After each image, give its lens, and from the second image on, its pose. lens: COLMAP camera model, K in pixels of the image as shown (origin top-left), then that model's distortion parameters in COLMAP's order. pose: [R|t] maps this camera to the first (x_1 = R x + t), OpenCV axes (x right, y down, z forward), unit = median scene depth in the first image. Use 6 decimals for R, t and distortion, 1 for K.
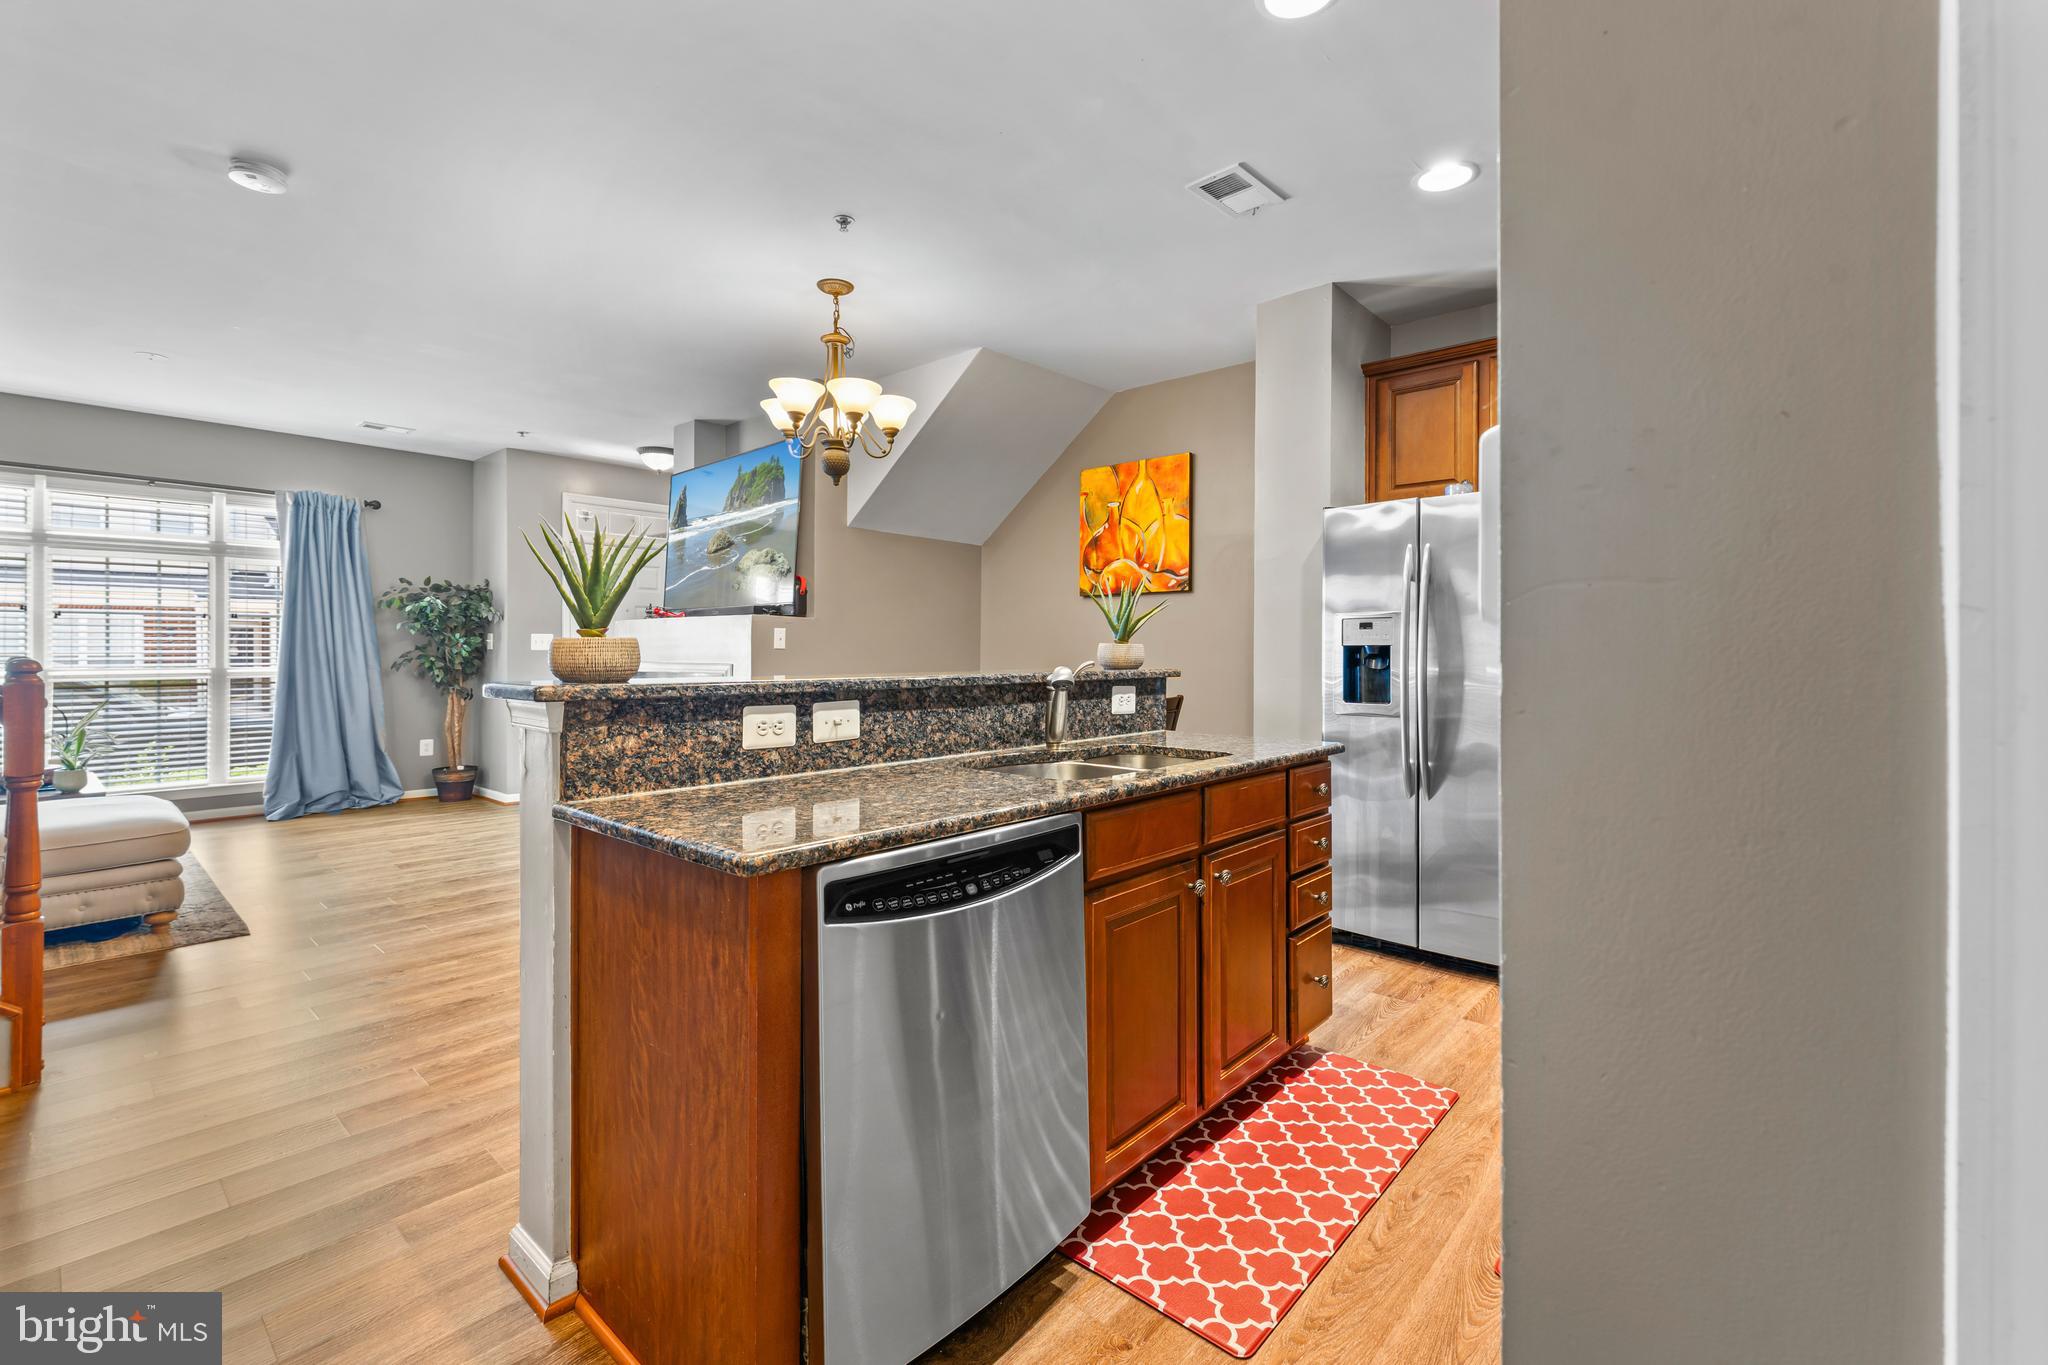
lens RADIAL K [[919.7, 0, 1027.2], [0, 919.7, 653.1], [0, 0, 1]] dist [-0.001695, 0.000118]
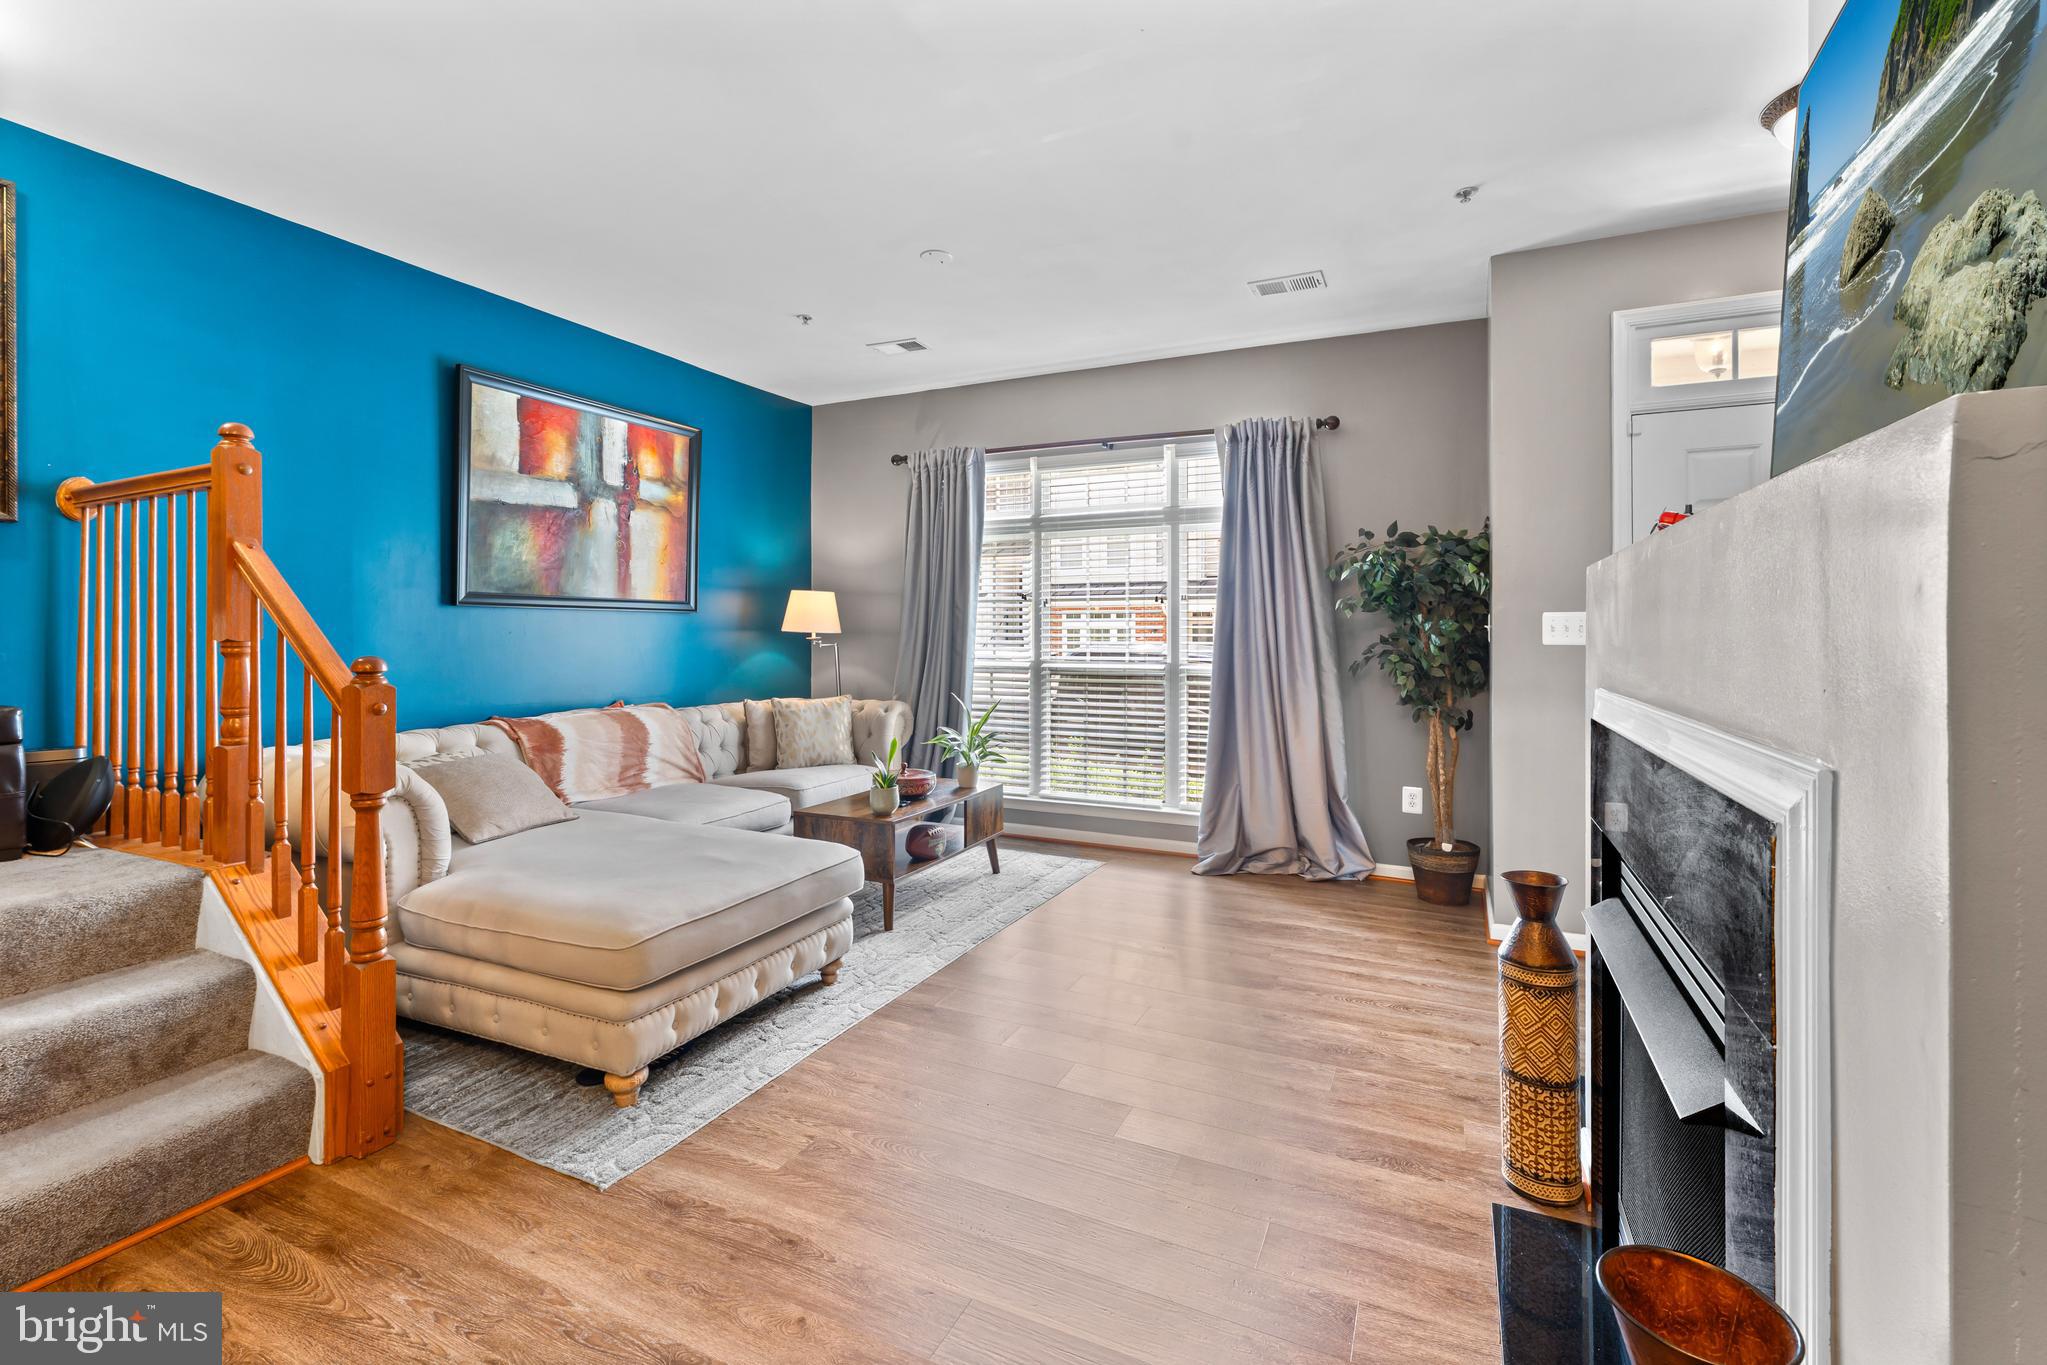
lens RADIAL K [[889.6, 0, 1023.1], [0, 889.6, 626.2], [0, 0, 1]] dist [0.003588, 0.000140]
pose [[0.287460, -0.008588, -0.957754, -0.213231], [-0.003513, 0.999944, -0.010021, -0.010615], [0.957786, 0.006245, 0.287414, 0.804770]]
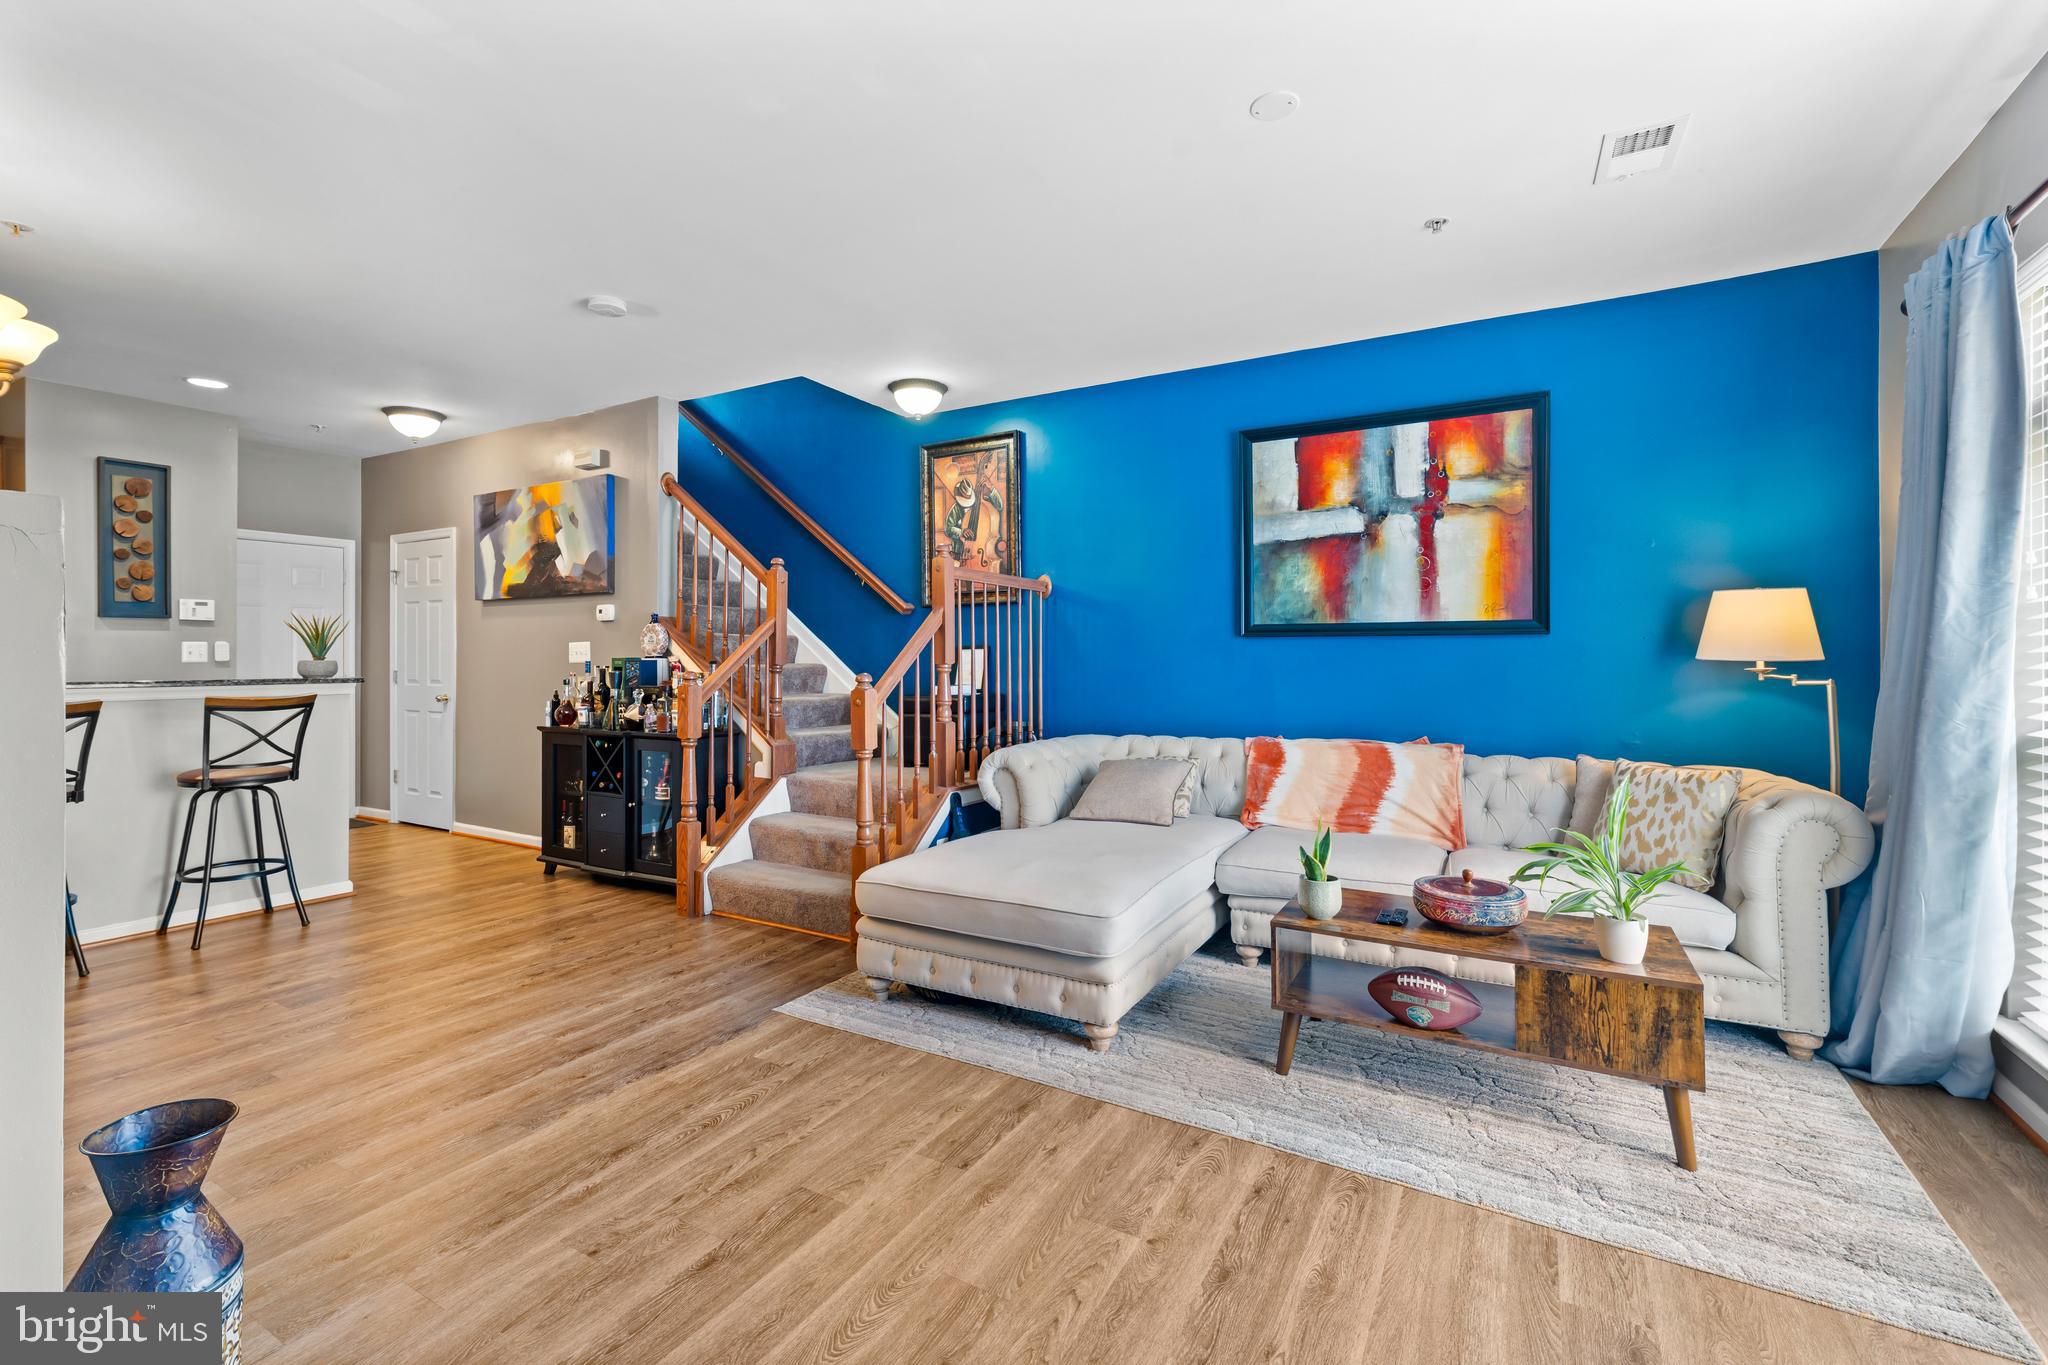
lens RADIAL K [[880.7, 0, 1021.2], [0, 880.7, 657.2], [0, 0, 1]] dist [0.001271, -0.000090]
pose [[-0.975887, -0.003484, -0.218247, -0.663356], [-0.003235, 0.999994, -0.001497, -0.011978], [0.218251, -0.000755, -0.975892, 1.361946]]
